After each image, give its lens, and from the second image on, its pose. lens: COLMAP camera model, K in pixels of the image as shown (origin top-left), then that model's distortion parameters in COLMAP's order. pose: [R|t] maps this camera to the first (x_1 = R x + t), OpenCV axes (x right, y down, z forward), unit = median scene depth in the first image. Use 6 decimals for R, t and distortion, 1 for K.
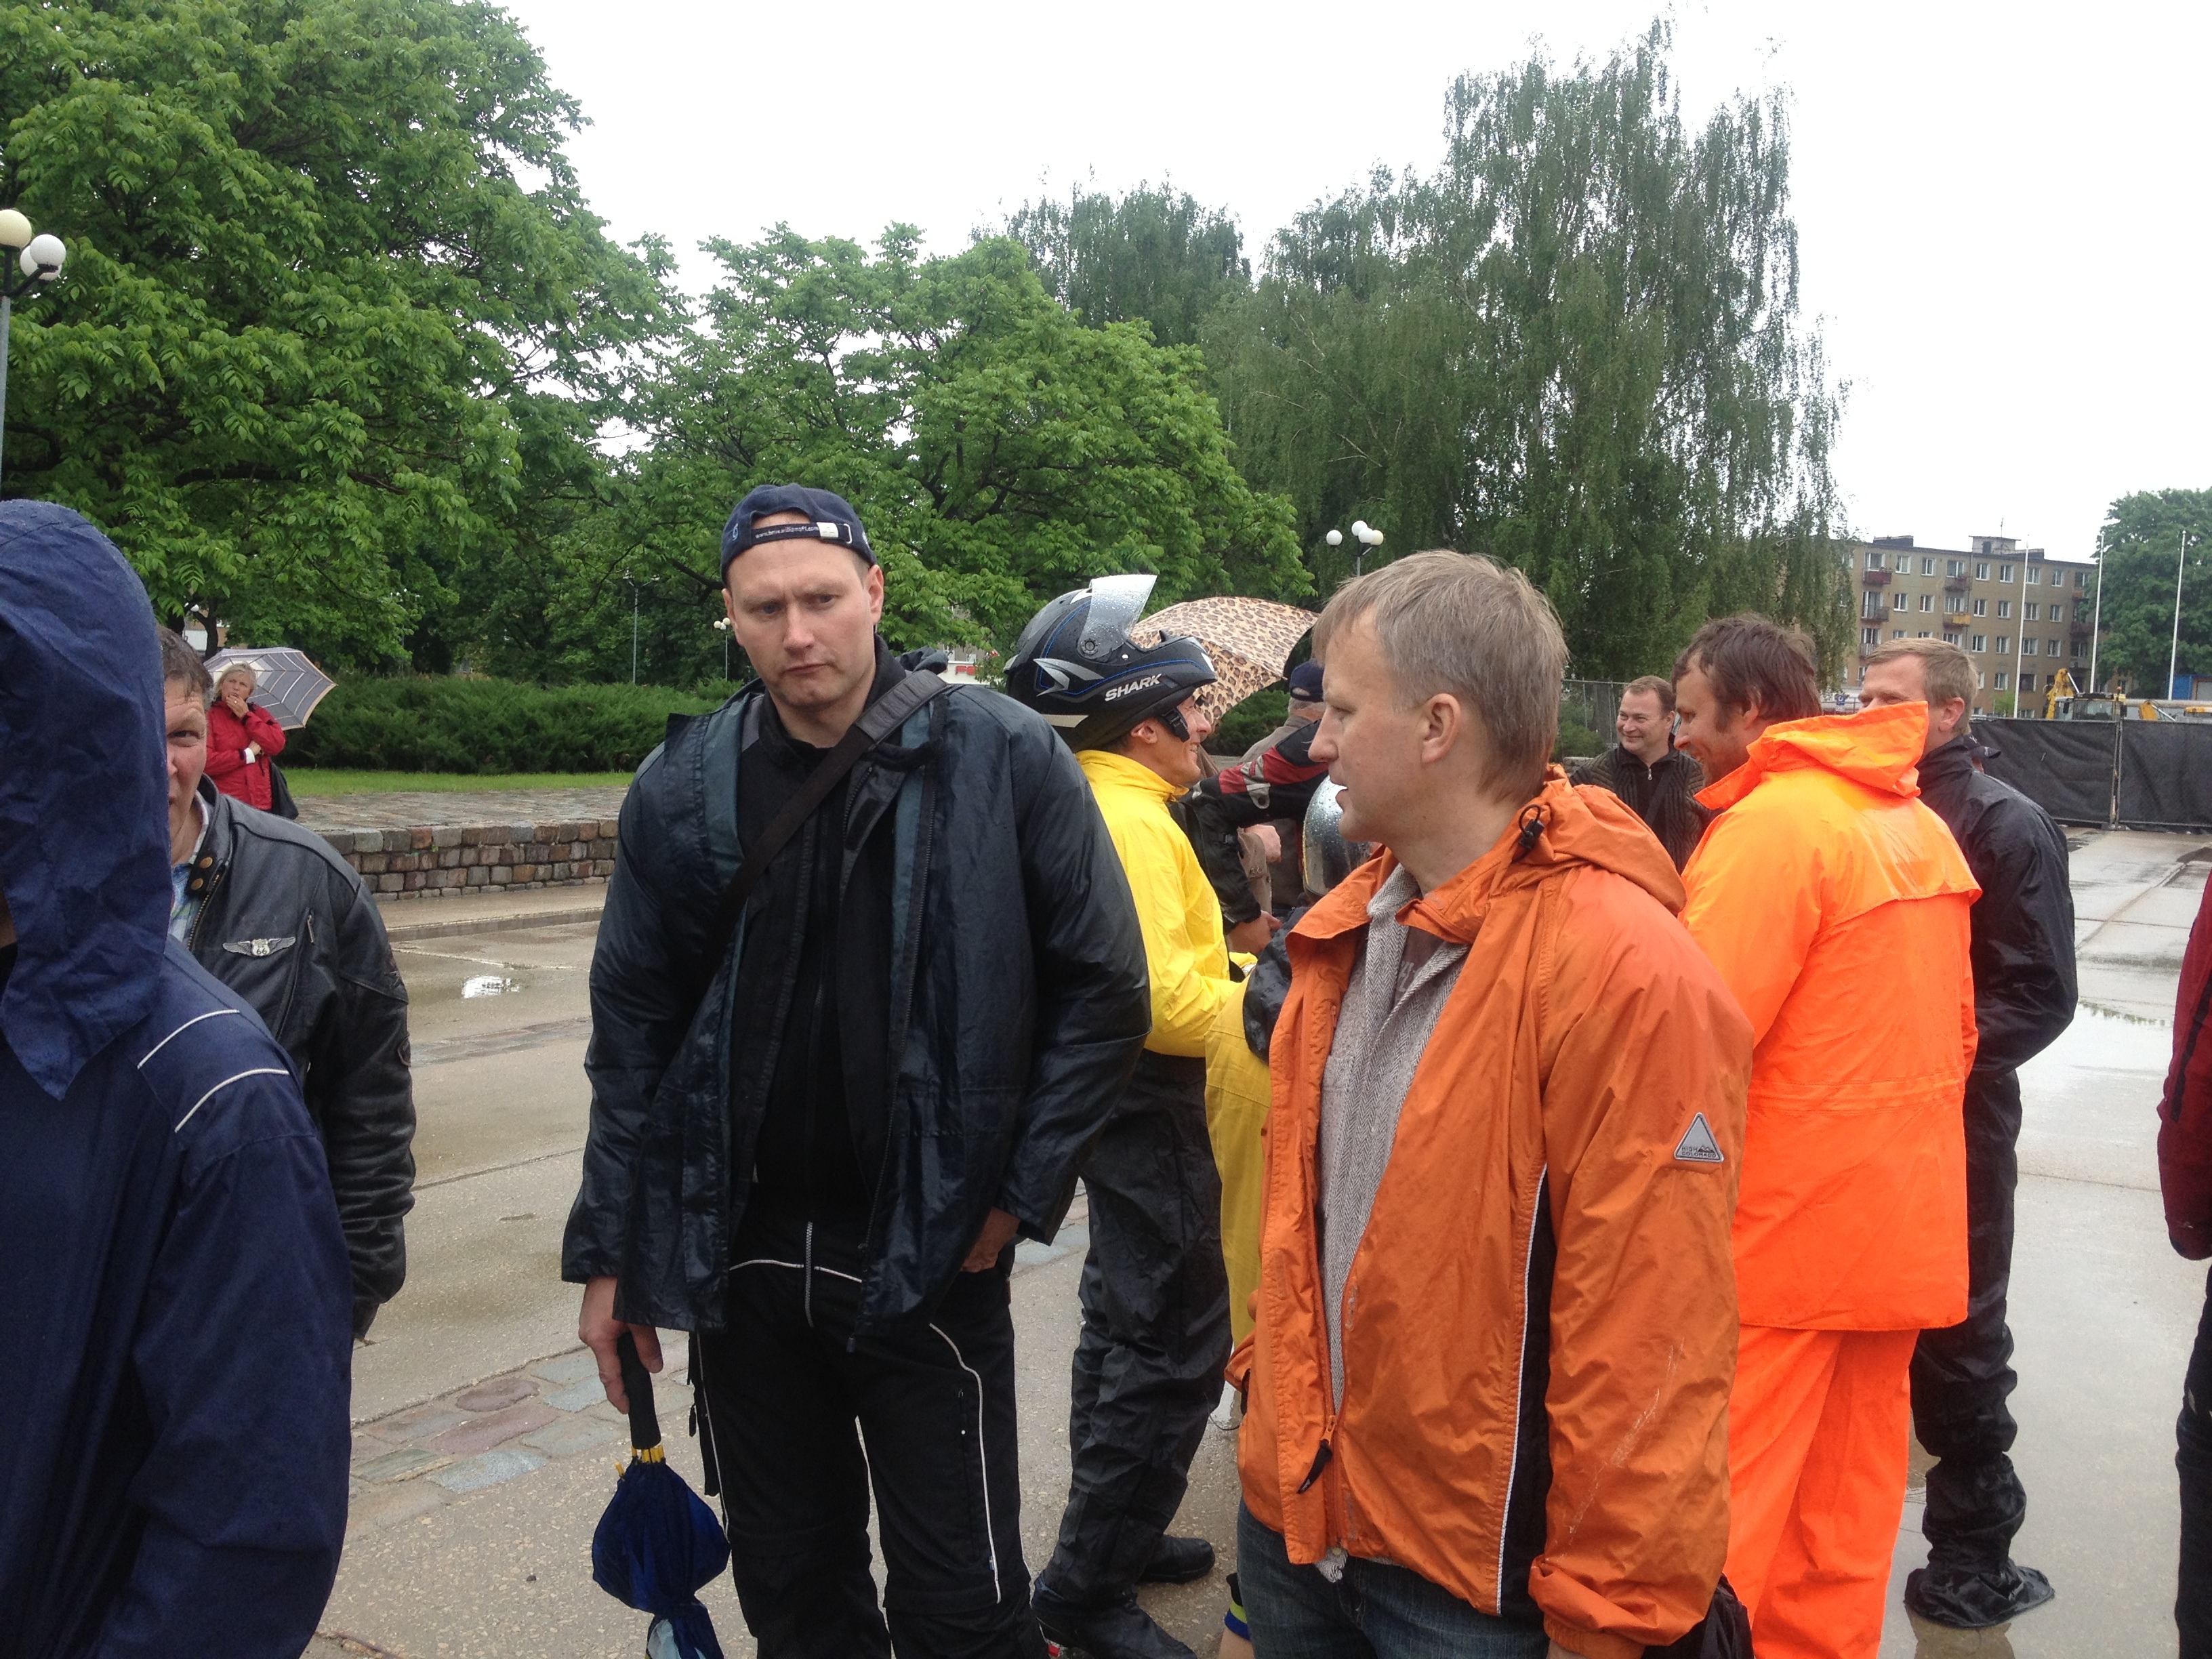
lens RADIAL K [[2095.1, 0, 1118.7], [0, 2095.1, 842.5], [0, 0, 1]] dist [0.029872, 0.000000]
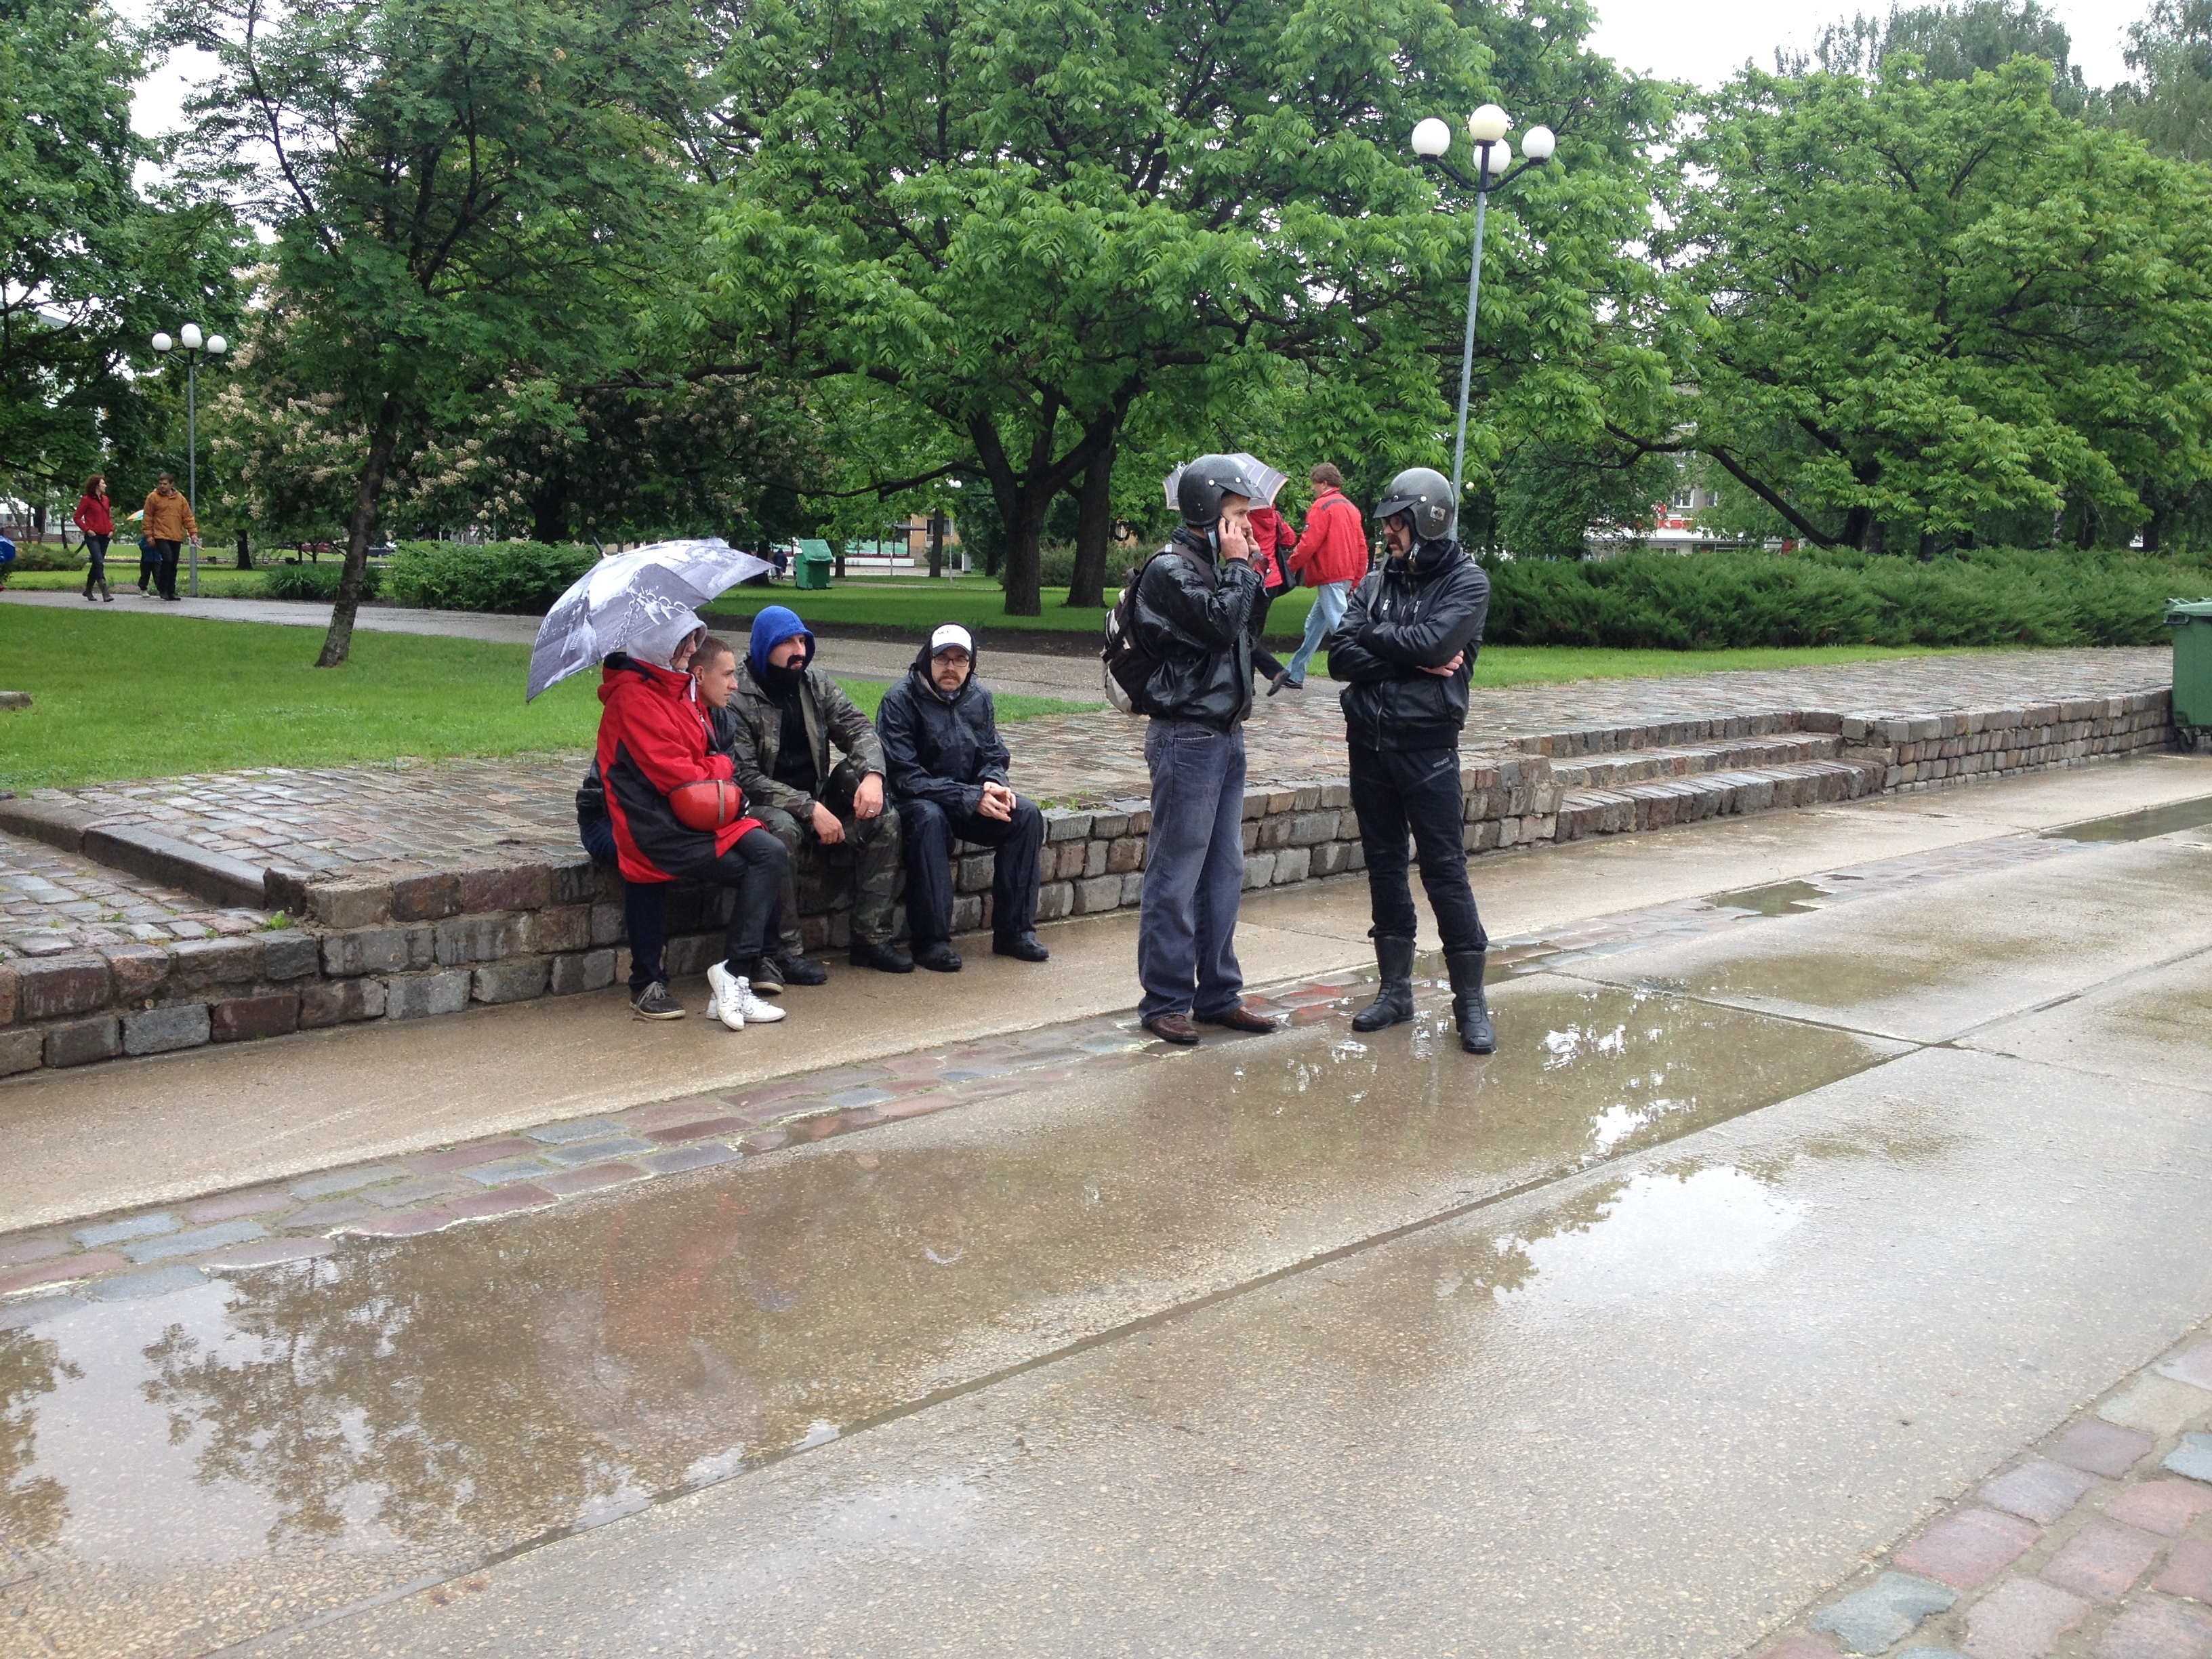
lens RADIAL K [[2095.1, 0, 1125.8], [0, 2095.1, 833.1], [0, 0, 1]] dist [0.029872, 0.000000]
pose [[0.965328, 0.013872, -0.260669, -0.327512], [0.002800, 0.997979, 0.063479, -0.011040], [0.261023, -0.062008, 0.963339, -0.035501]]
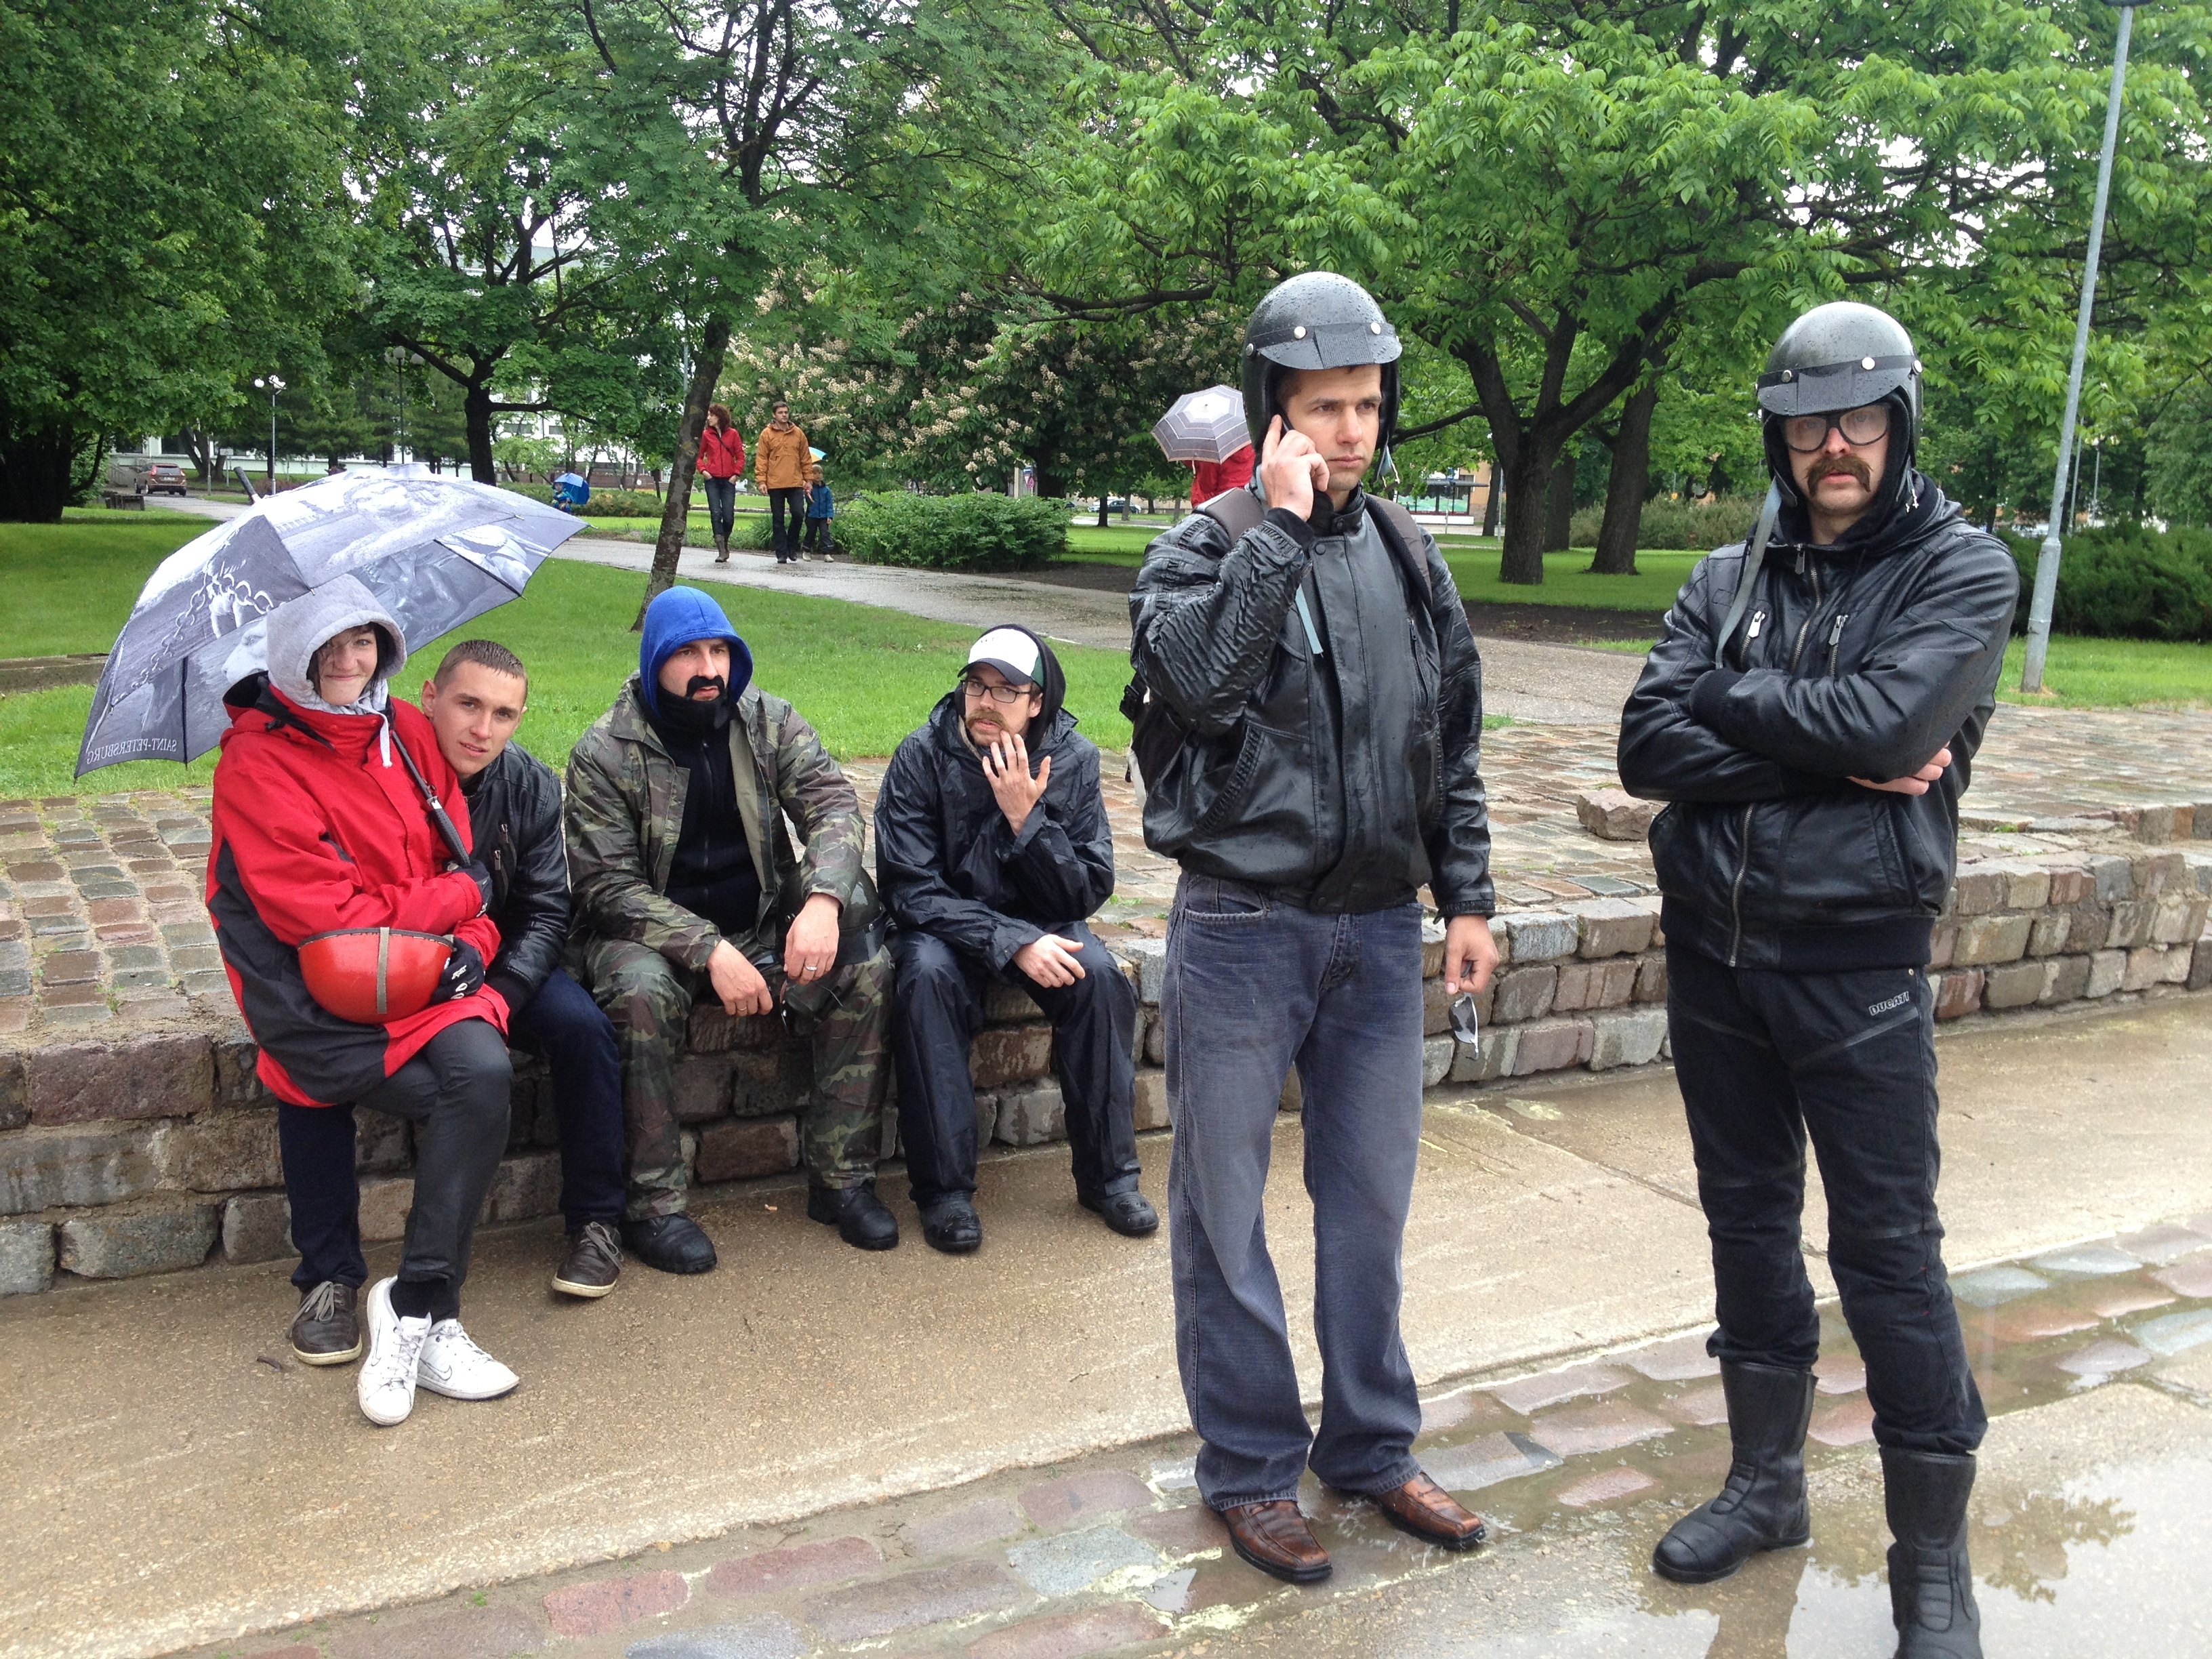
lens RADIAL K [[2095.1, 0, 1088.0], [0, 2095.1, 852.8], [0, 0, 1]] dist [0.029872, 0.000000]
pose [[0.853296, 0.074386, -0.516094, -0.339588], [-0.028757, 0.994979, 0.095862, -0.022035], [0.520634, -0.066957, 0.851150, 0.142015]]
